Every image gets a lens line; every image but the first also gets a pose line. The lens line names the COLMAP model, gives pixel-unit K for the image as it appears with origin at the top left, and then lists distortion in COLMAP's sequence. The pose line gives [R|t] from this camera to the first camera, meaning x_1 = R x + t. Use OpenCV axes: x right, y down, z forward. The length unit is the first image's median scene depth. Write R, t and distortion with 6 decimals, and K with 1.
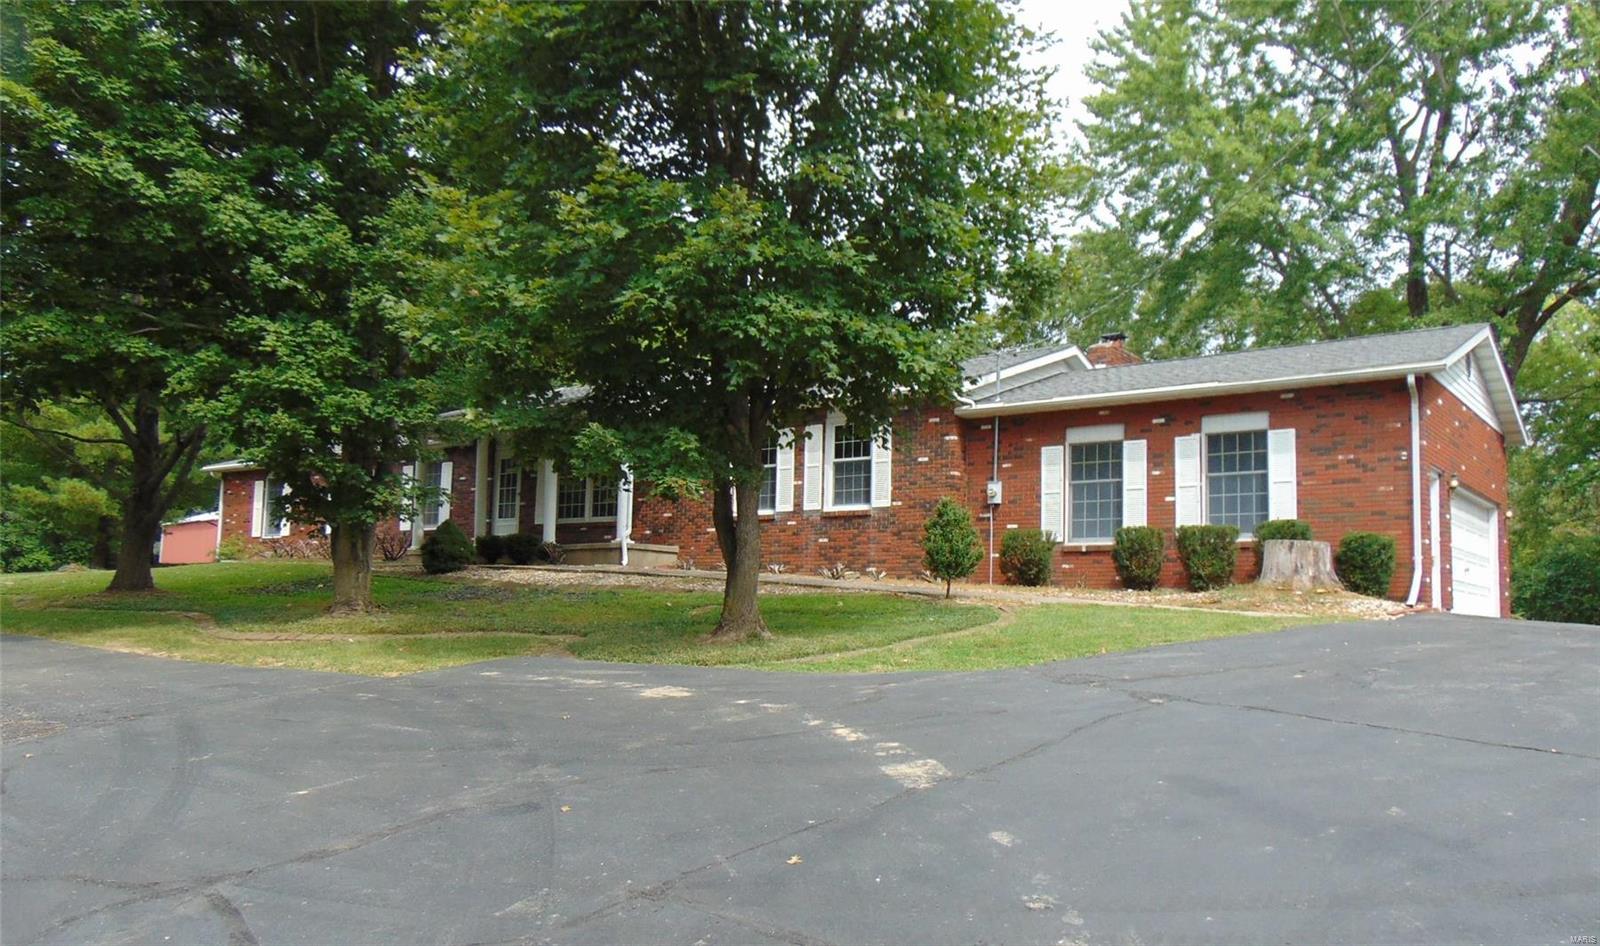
lens RADIAL K [[1266.4, 0, 794.5], [0, 1266.4, 516.9], [0, 0, 1]] dist [-0.048000, 0.093461]
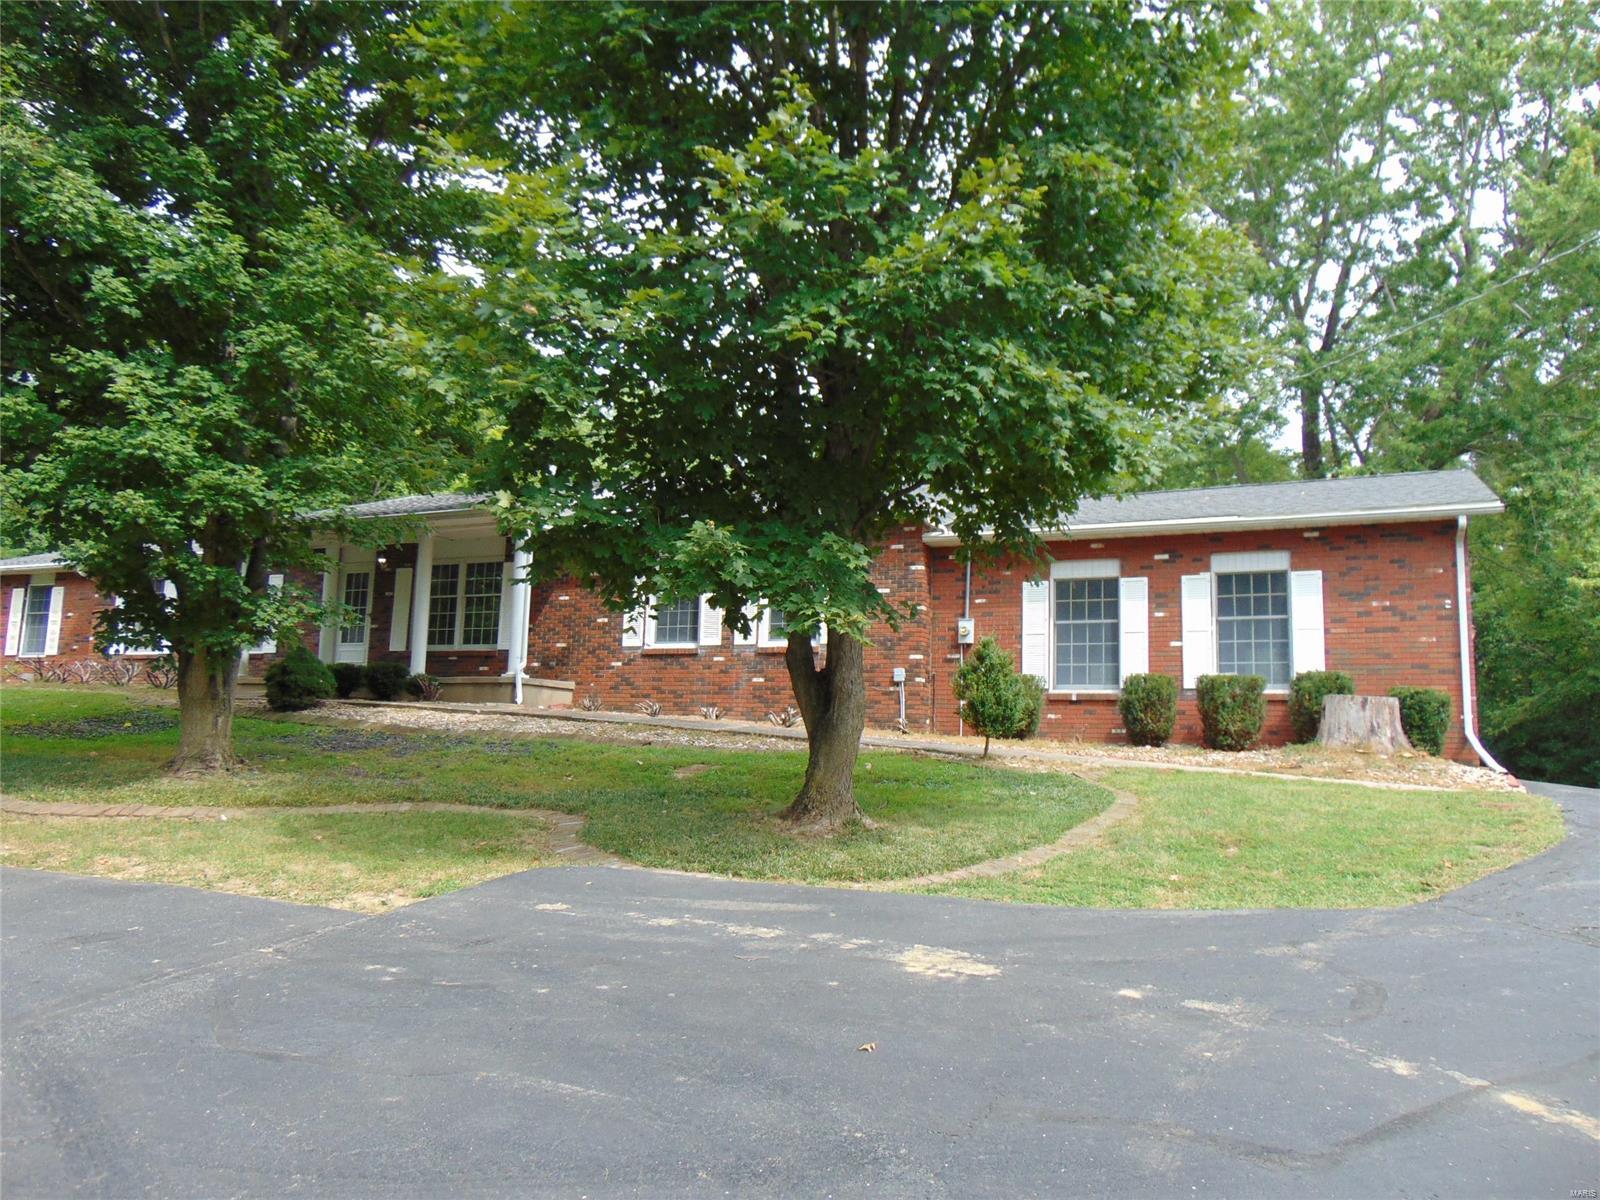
lens RADIAL K [[1193.3, 0, 793.6], [0, 1193.3, 598.6], [0, 0, 1]] dist [-0.042417, 0.076947]
pose [[0.979307, 0.033763, 0.199546, -0.140214], [-0.025811, 0.998771, -0.042321, -0.003558], [-0.200729, 0.036295, 0.978974, 0.224512]]
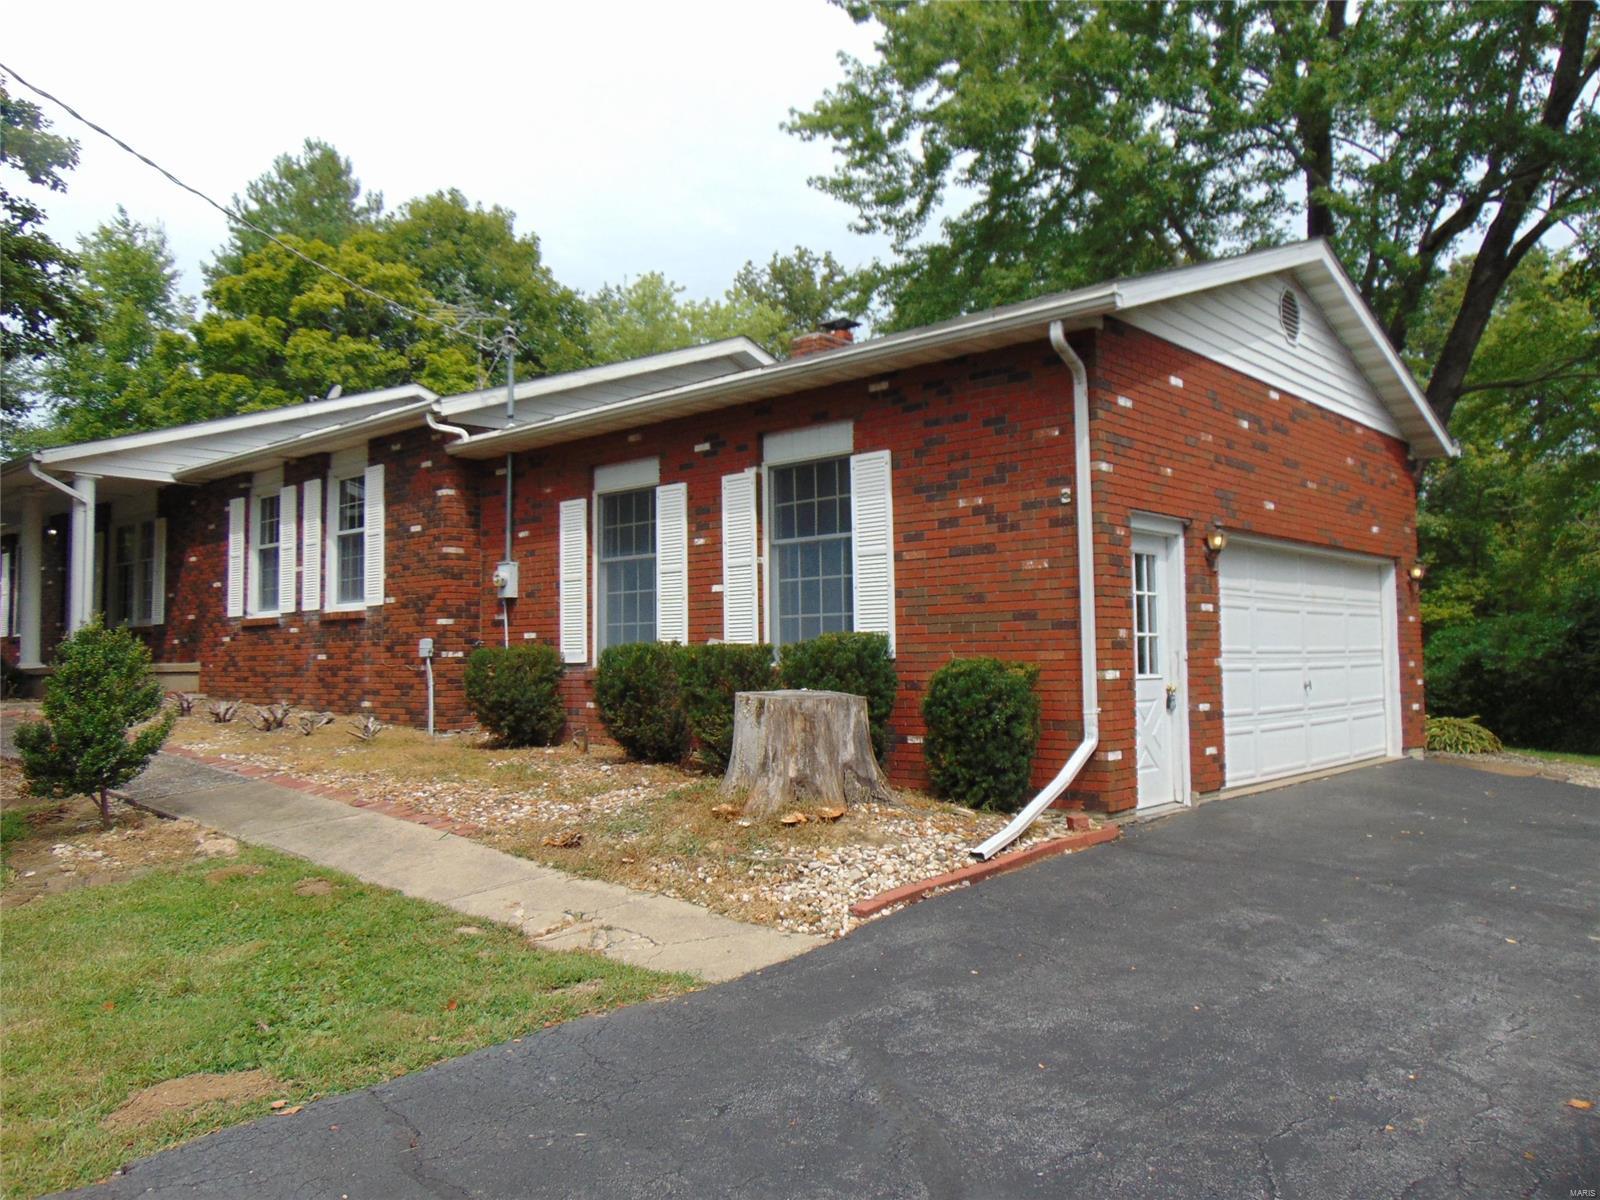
lens RADIAL K [[1193.3, 0, 801.9], [0, 1193.3, 595.1], [0, 0, 1]] dist [-0.042417, 0.076947]
pose [[0.995624, -0.040281, -0.084323, 0.379583], [0.043287, 0.998480, 0.034128, -0.027595], [0.082820, -0.037629, 0.995854, 0.485563]]
